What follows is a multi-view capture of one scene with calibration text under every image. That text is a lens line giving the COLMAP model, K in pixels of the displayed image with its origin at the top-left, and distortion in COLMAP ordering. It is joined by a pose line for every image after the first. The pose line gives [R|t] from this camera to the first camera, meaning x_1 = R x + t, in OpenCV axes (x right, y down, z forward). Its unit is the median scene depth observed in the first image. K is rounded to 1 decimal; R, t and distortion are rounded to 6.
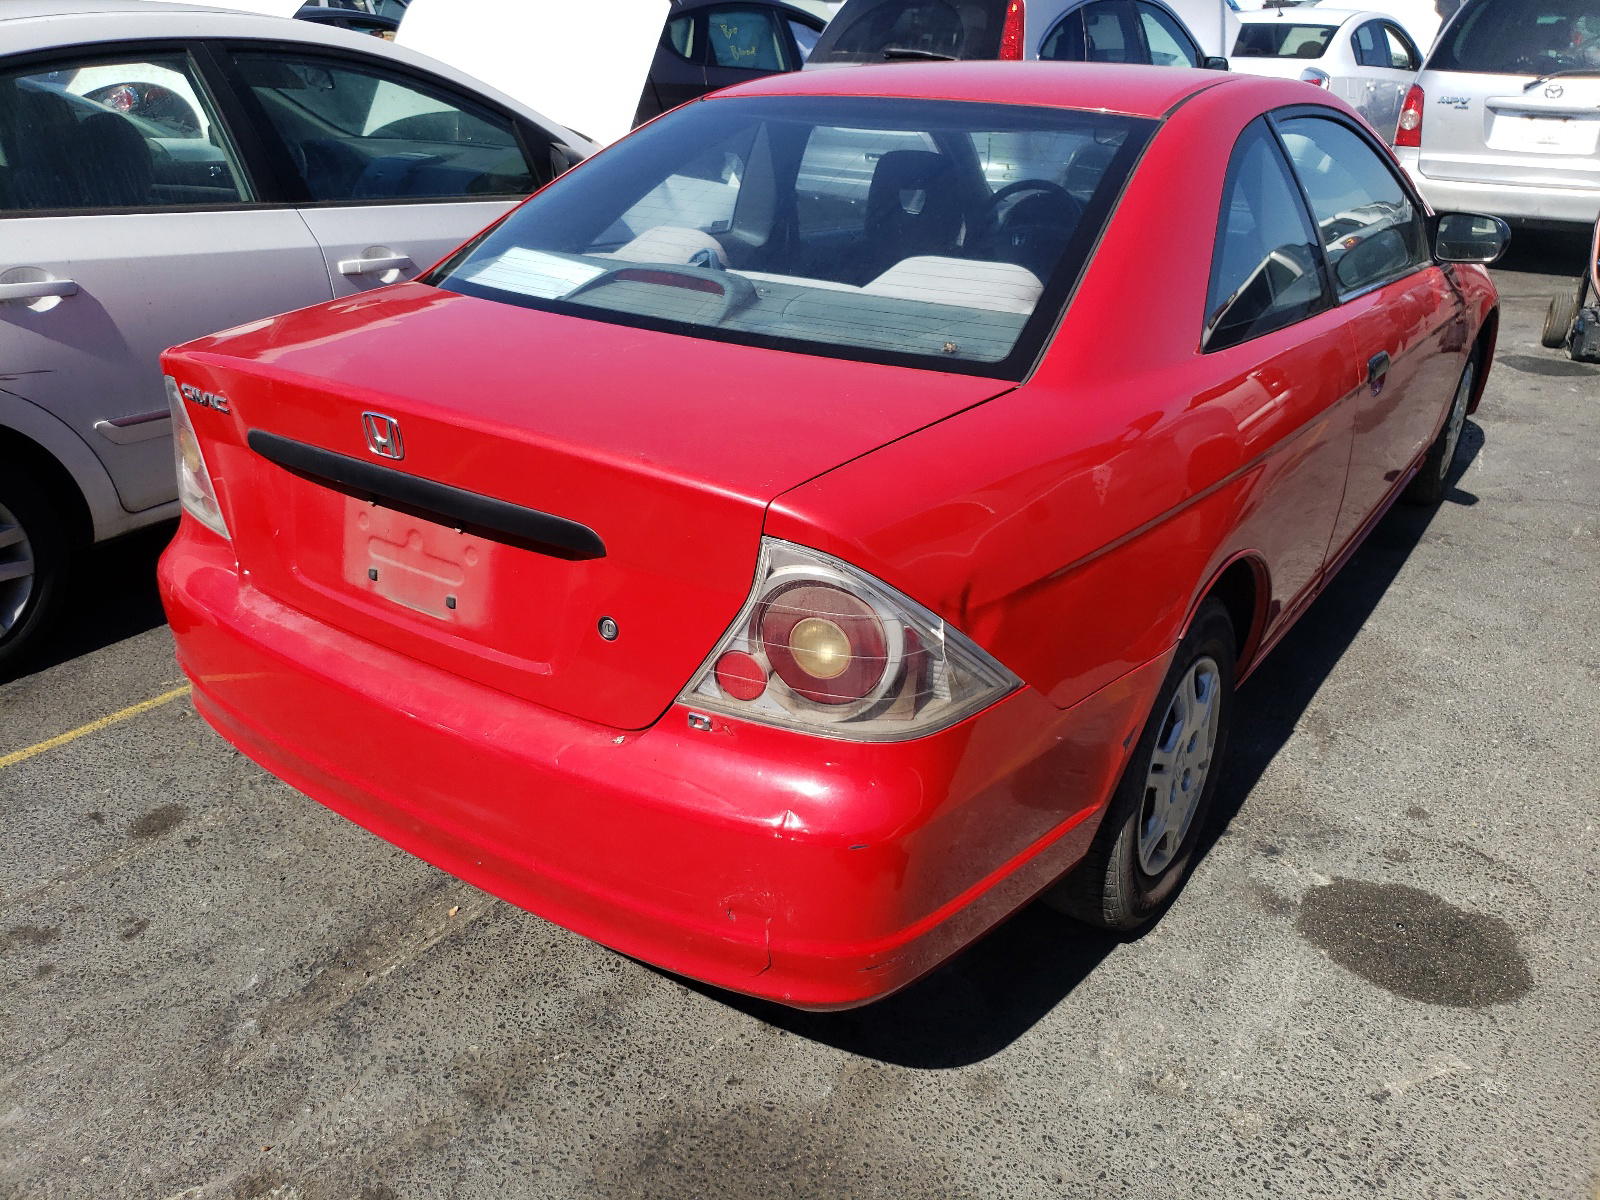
lens RADIAL K [[1207.3, 0, 800.0], [0, 1207.3, 600.0], [0, 0, 1]] dist [0.007335, -0.004186]
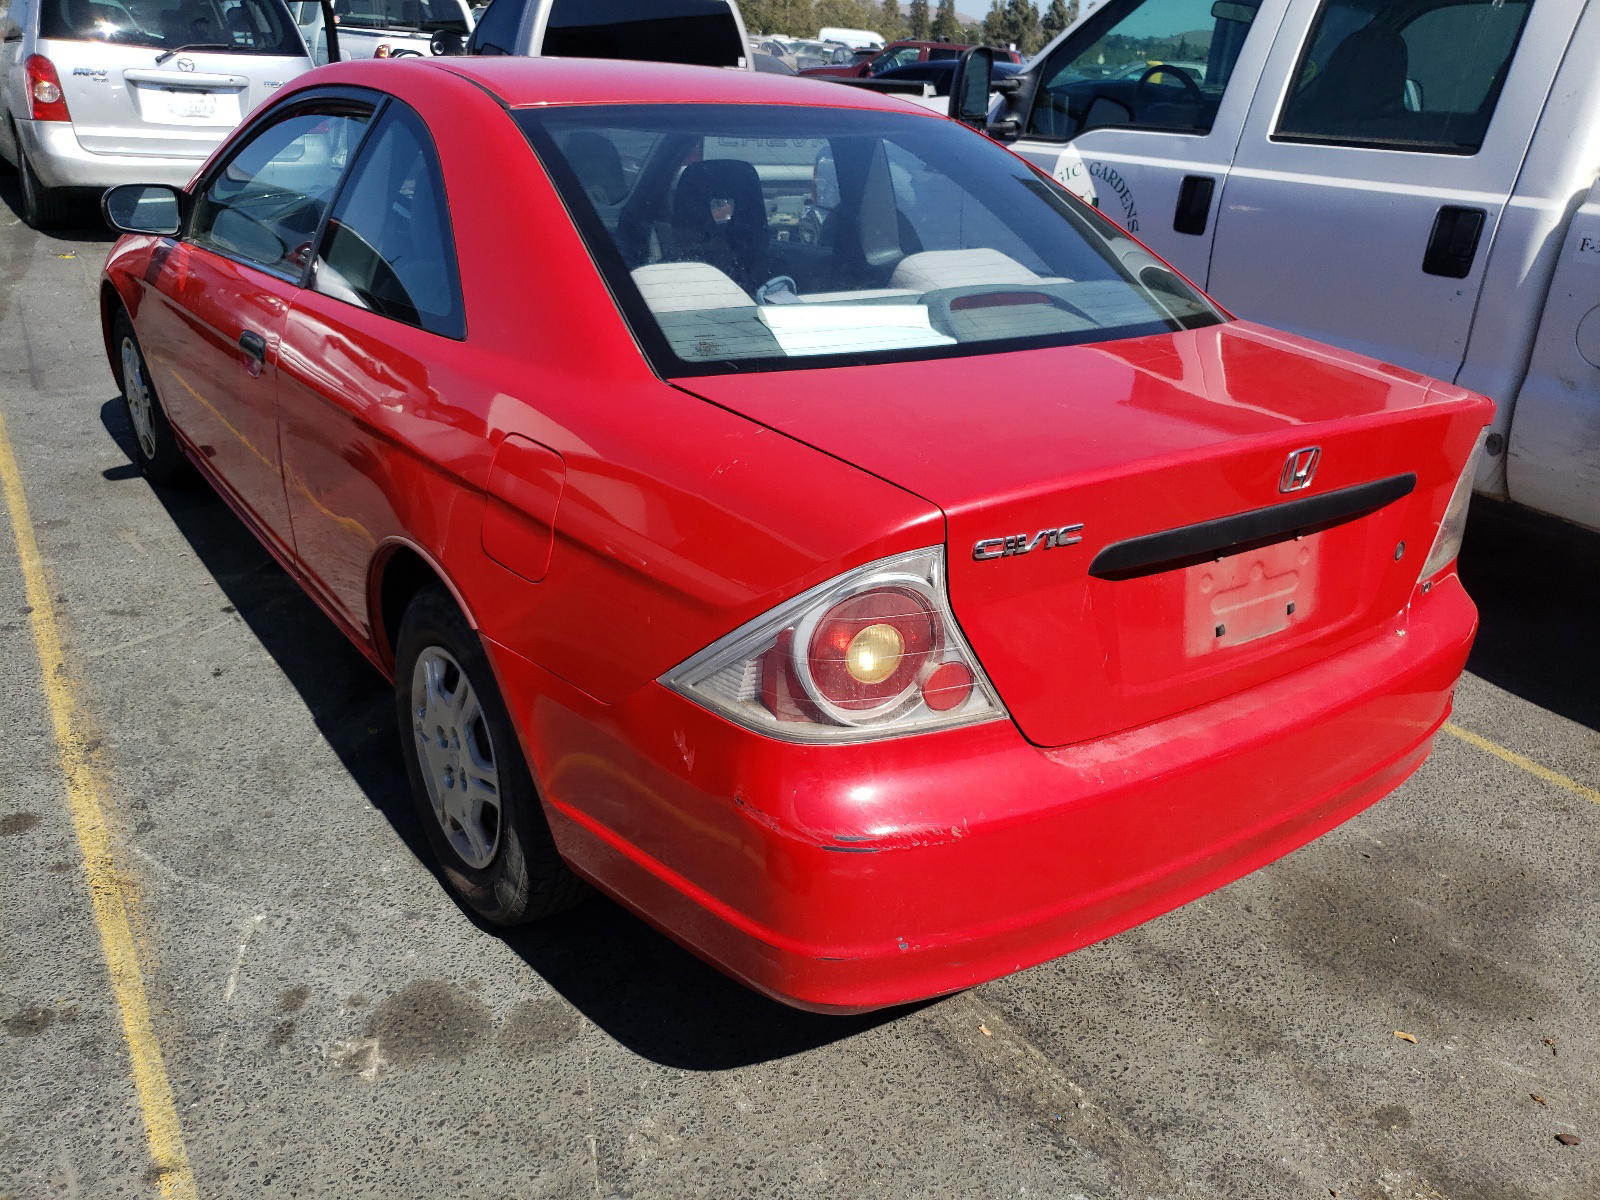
lens RADIAL K [[1198.9, 0, 798.7], [0, 1198.9, 634.5], [0, 0, 1]] dist [-0.000873, 0.007149]
pose [[0.359733, -0.388382, 0.848382, -1.103037], [0.341697, 0.900923, 0.267547, -0.333314], [-0.868237, 0.193643, 0.456801, 0.734474]]
